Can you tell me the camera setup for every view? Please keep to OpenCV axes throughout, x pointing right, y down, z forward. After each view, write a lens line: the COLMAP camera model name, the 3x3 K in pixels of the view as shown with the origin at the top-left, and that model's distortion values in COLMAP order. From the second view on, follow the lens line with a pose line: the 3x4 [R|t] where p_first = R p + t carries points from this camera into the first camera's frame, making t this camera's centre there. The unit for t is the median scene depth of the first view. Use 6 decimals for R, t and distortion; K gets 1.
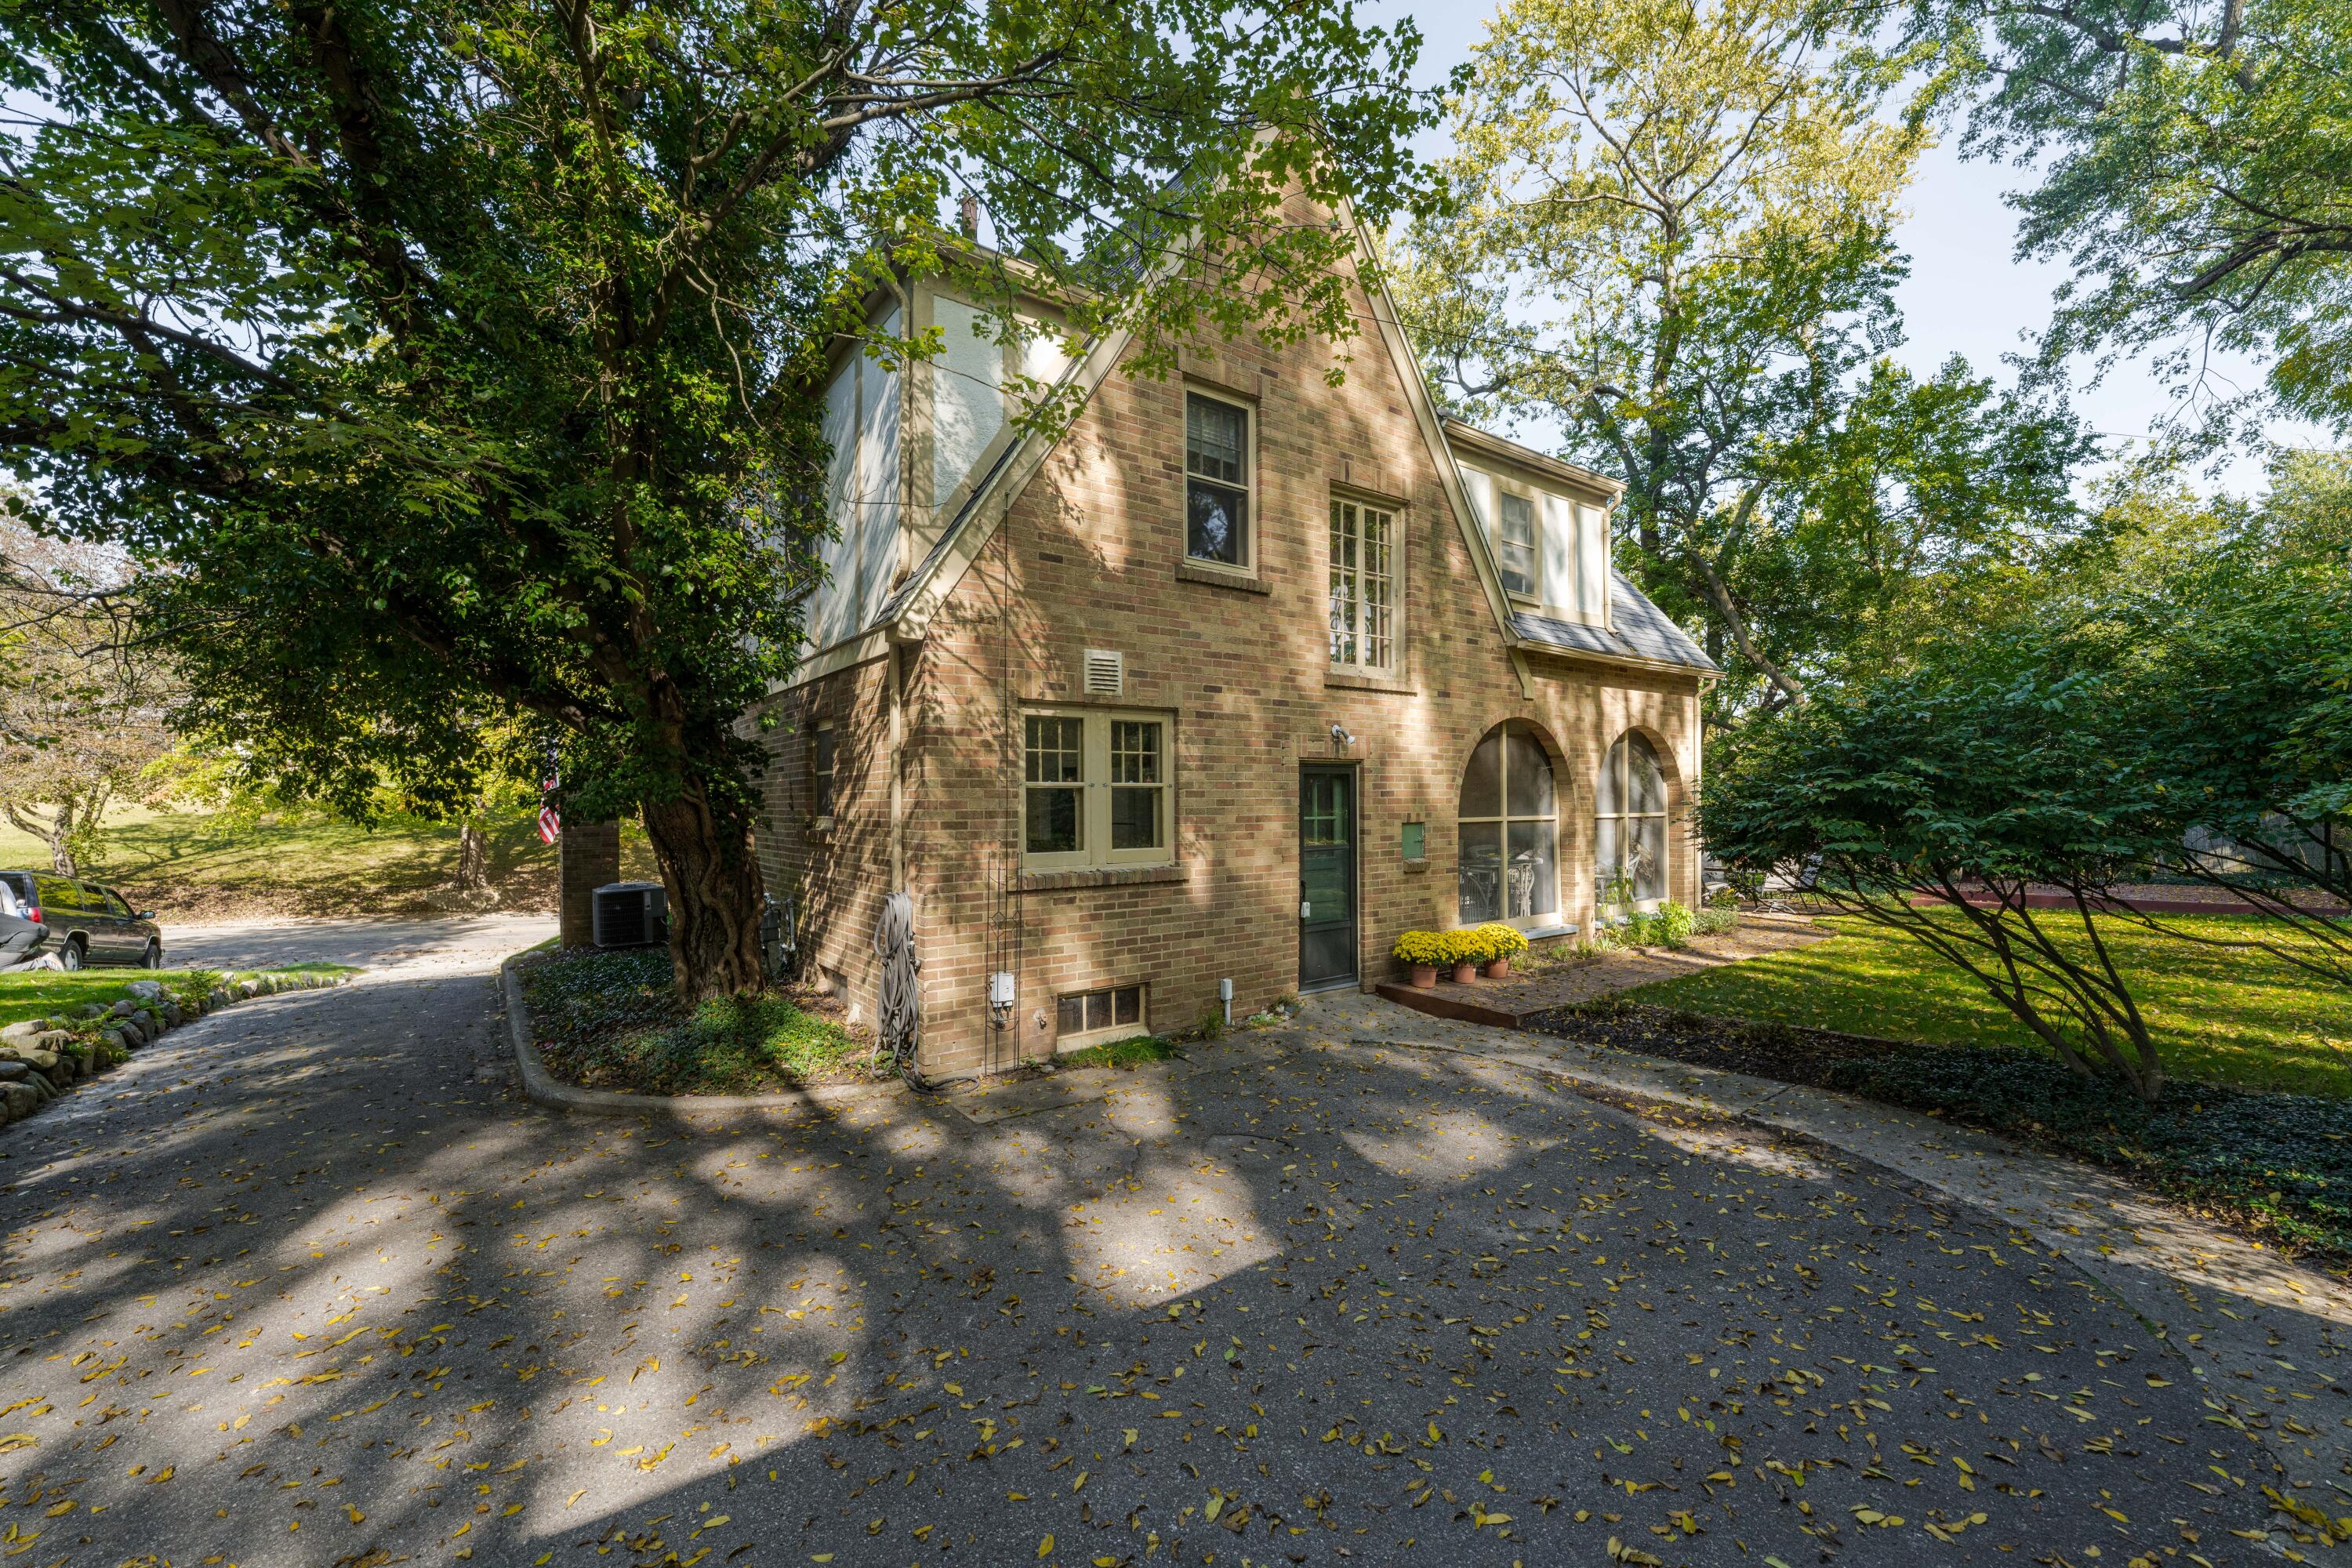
lens RADIAL K [[956.7, 0, 1186.9], [0, 956.7, 796.3], [0, 0, 1]] dist [-0.000324, 0.000003]
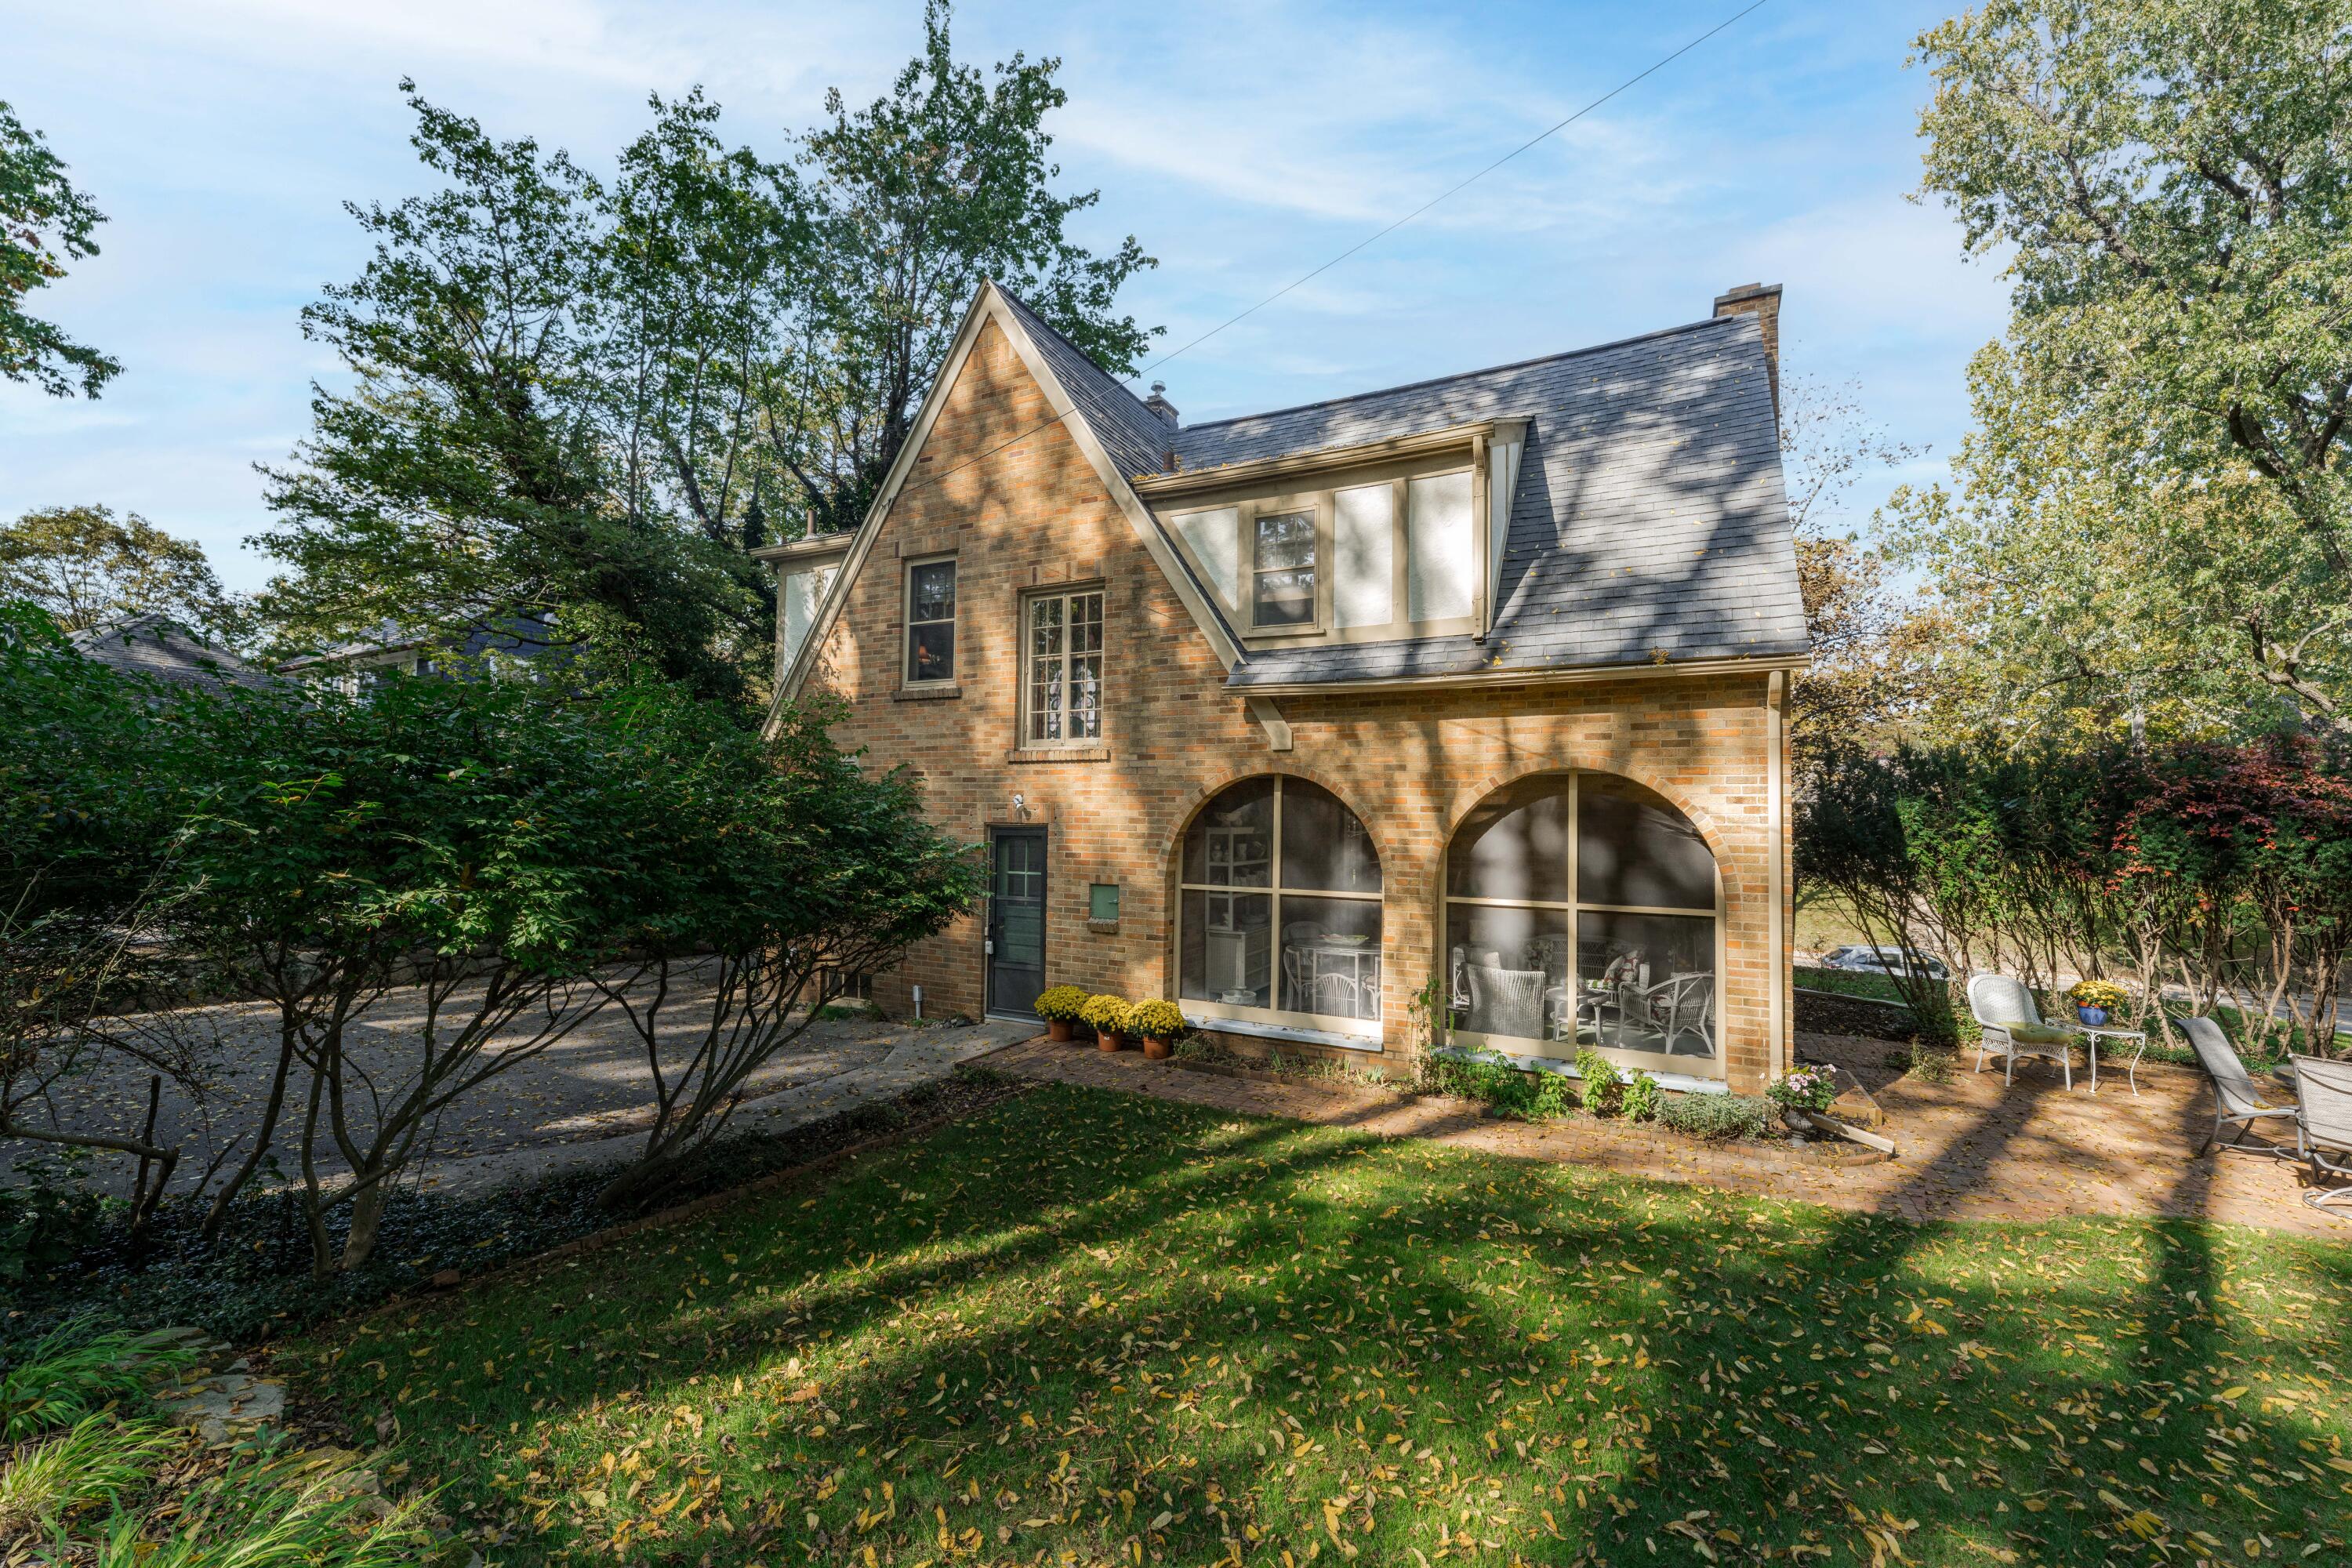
lens RADIAL K [[956.7, 0, 1186.9], [0, 956.7, 796.3], [0, 0, 1]] dist [-0.000324, 0.000003]
pose [[0.423056, -0.013984, -0.905996, 1.392379], [-0.010076, 0.999746, -0.020136, -0.054625], [0.906048, 0.017648, 0.422807, 0.737560]]
